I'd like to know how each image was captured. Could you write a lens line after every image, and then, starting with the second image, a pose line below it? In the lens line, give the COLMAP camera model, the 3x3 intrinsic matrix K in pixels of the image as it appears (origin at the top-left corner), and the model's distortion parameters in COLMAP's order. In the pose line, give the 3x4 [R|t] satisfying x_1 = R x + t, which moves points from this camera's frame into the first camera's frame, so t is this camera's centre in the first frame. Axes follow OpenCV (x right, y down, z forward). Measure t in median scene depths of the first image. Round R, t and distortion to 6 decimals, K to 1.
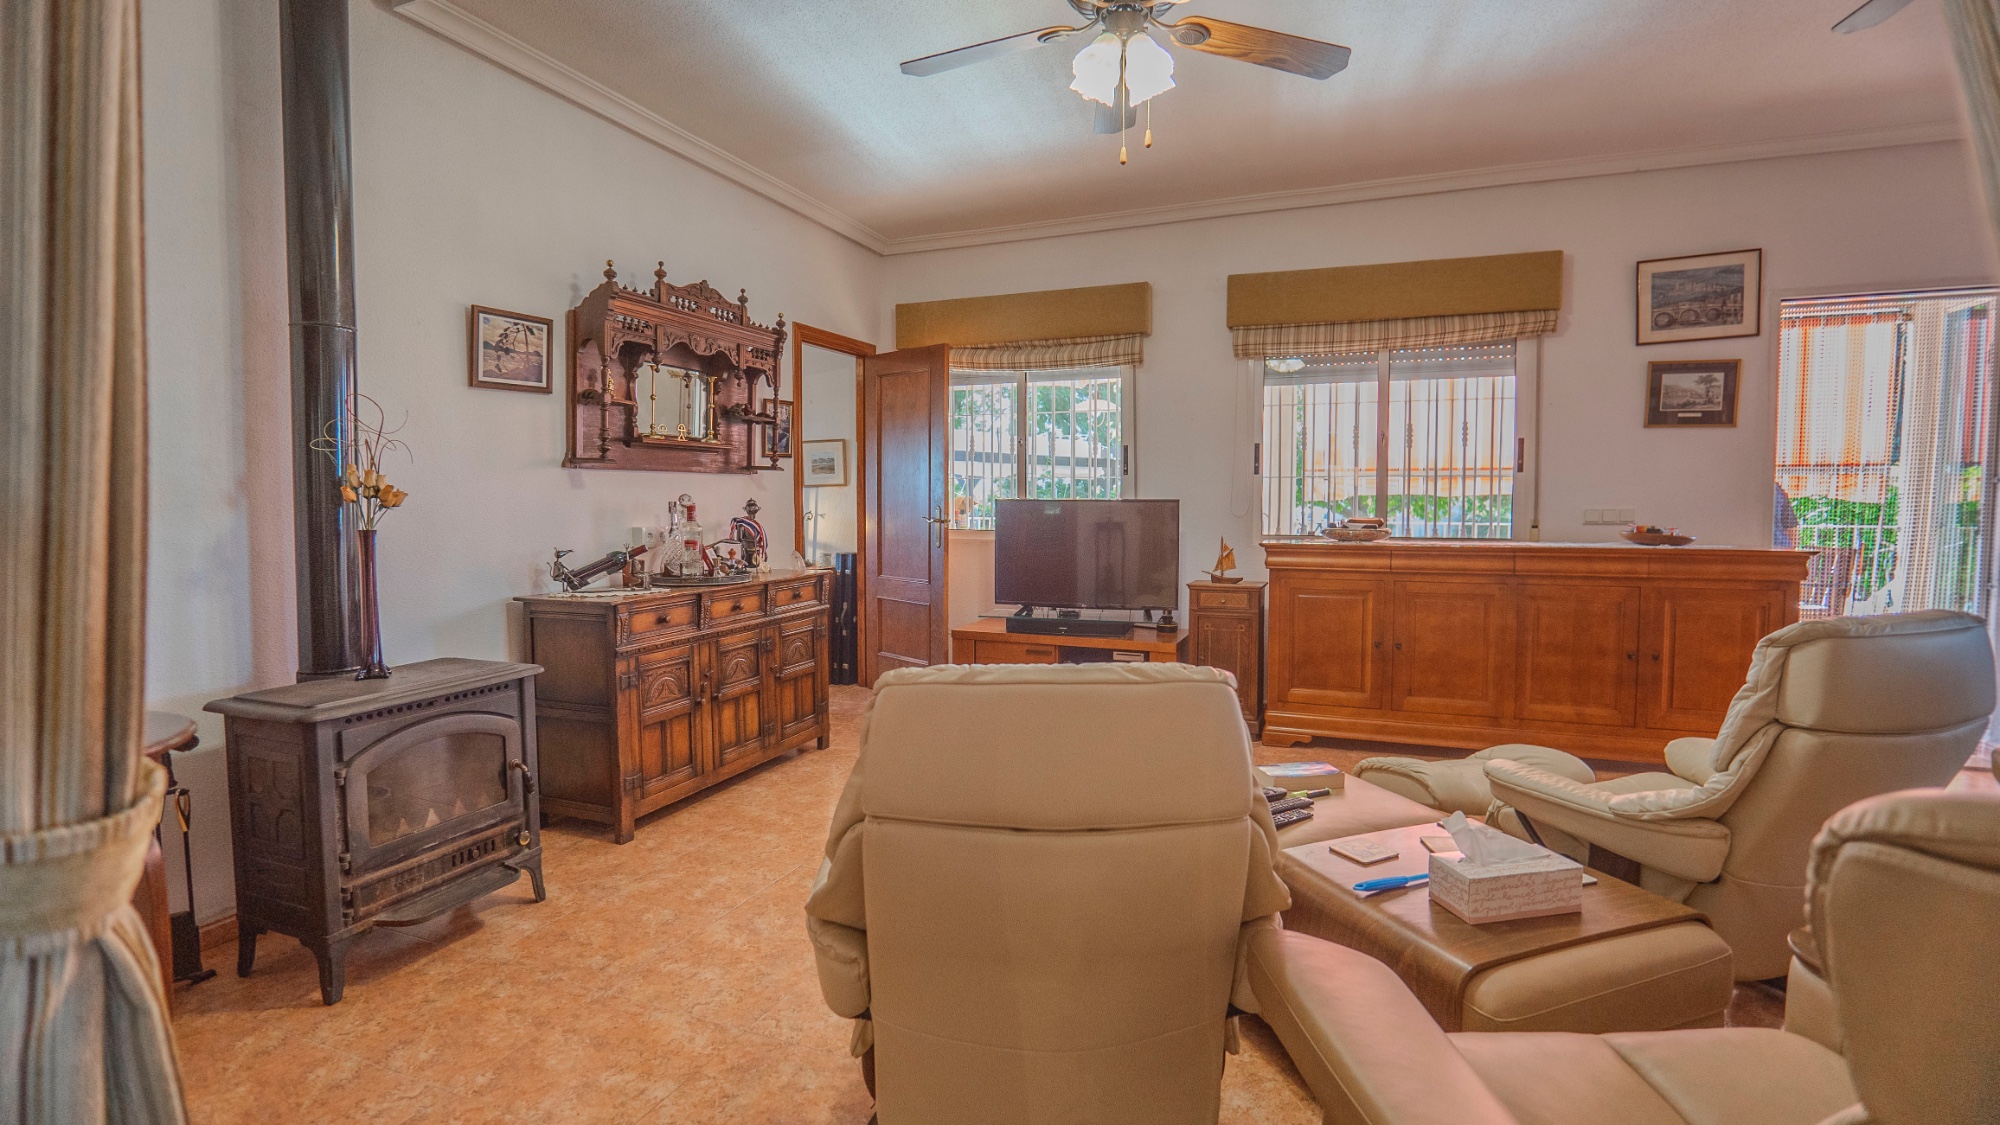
lens RADIAL K [[916.3, 0, 1001.1], [0, 916.3, 549.2], [0, 0, 1]] dist [-0.000783, -0.000023]
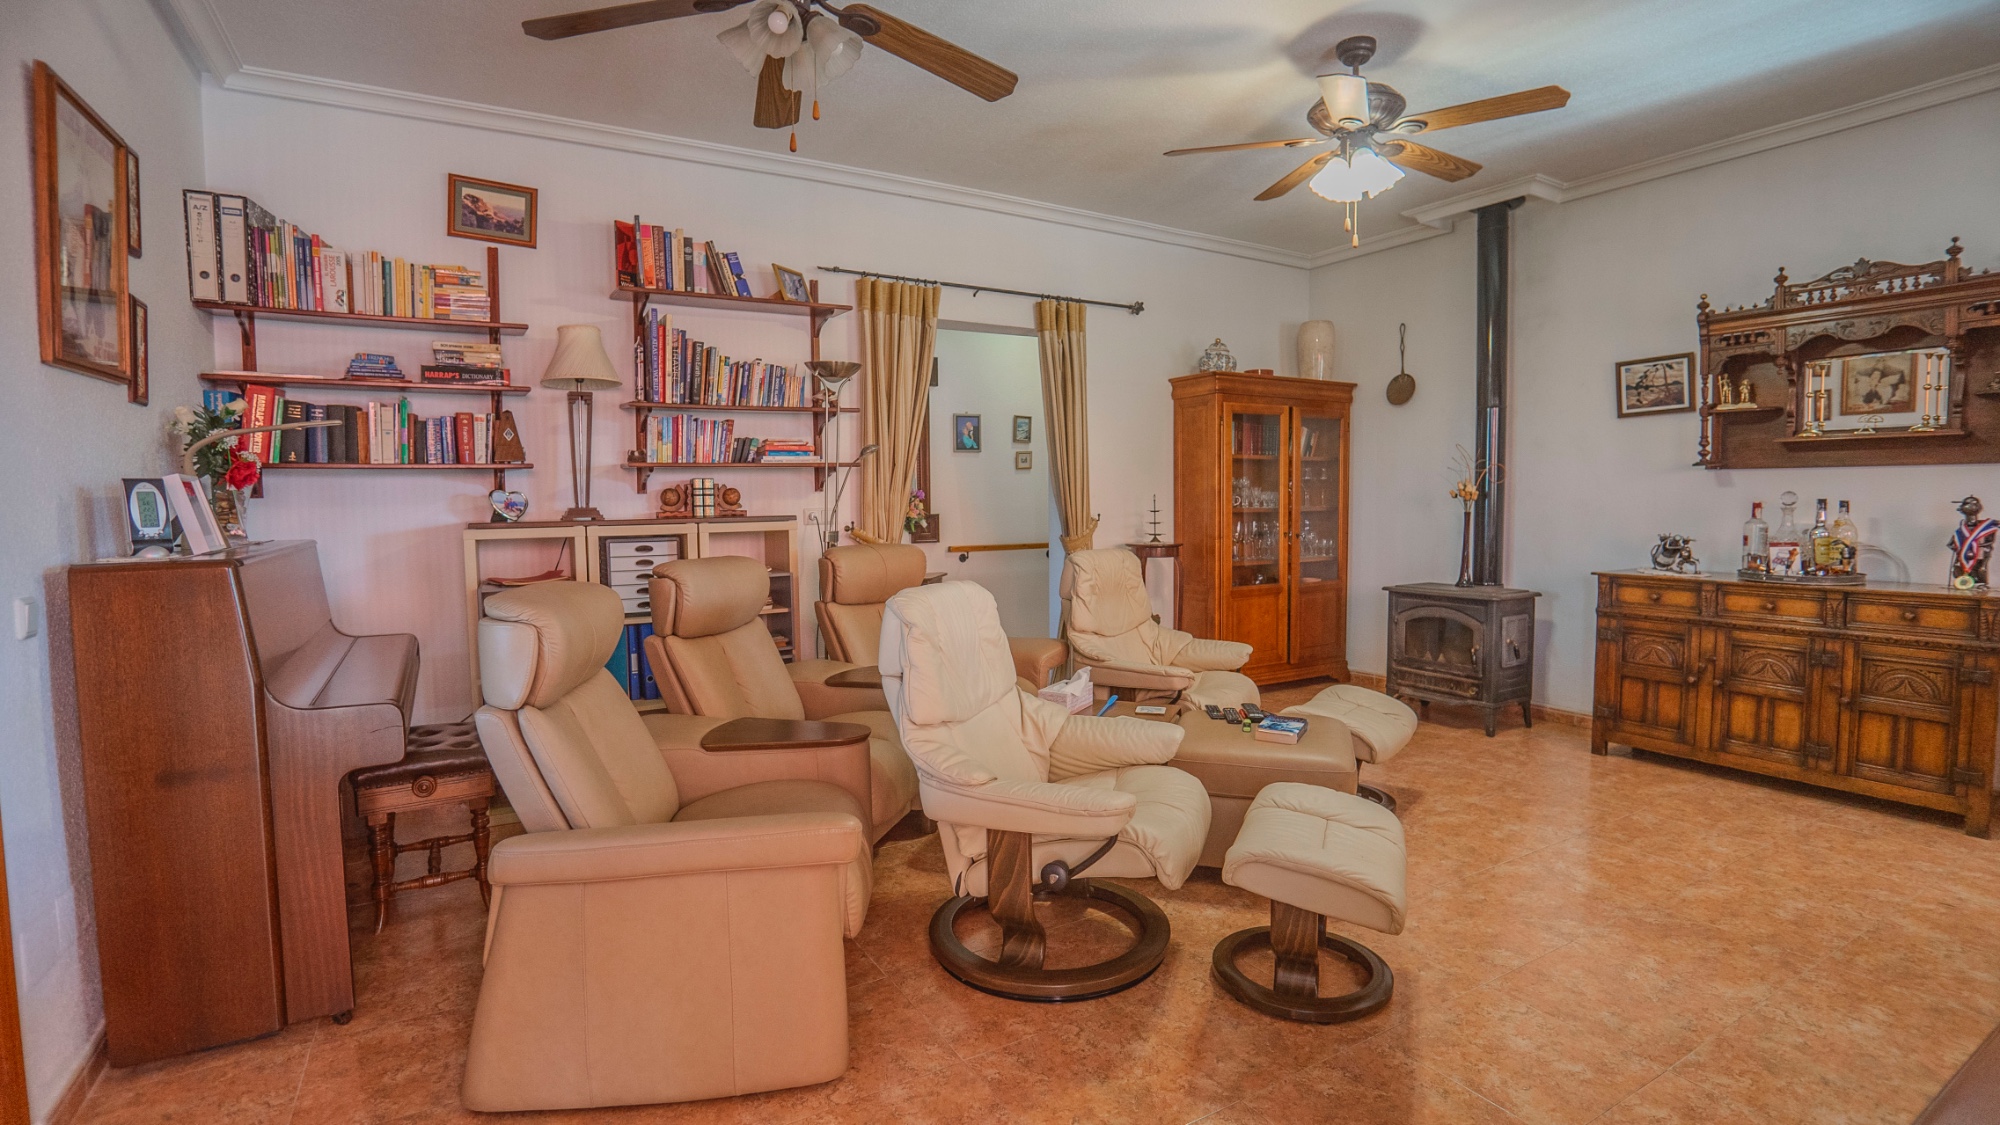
lens RADIAL K [[916.3, 0, 1003.0], [0, 916.3, 552.9], [0, 0, 1]] dist [-0.000783, -0.000023]
pose [[-0.600945, 0.059423, -0.797079, 1.005548], [-0.032987, 0.994539, 0.099013, -0.065407], [0.798610, 0.085795, -0.595703, 0.939817]]
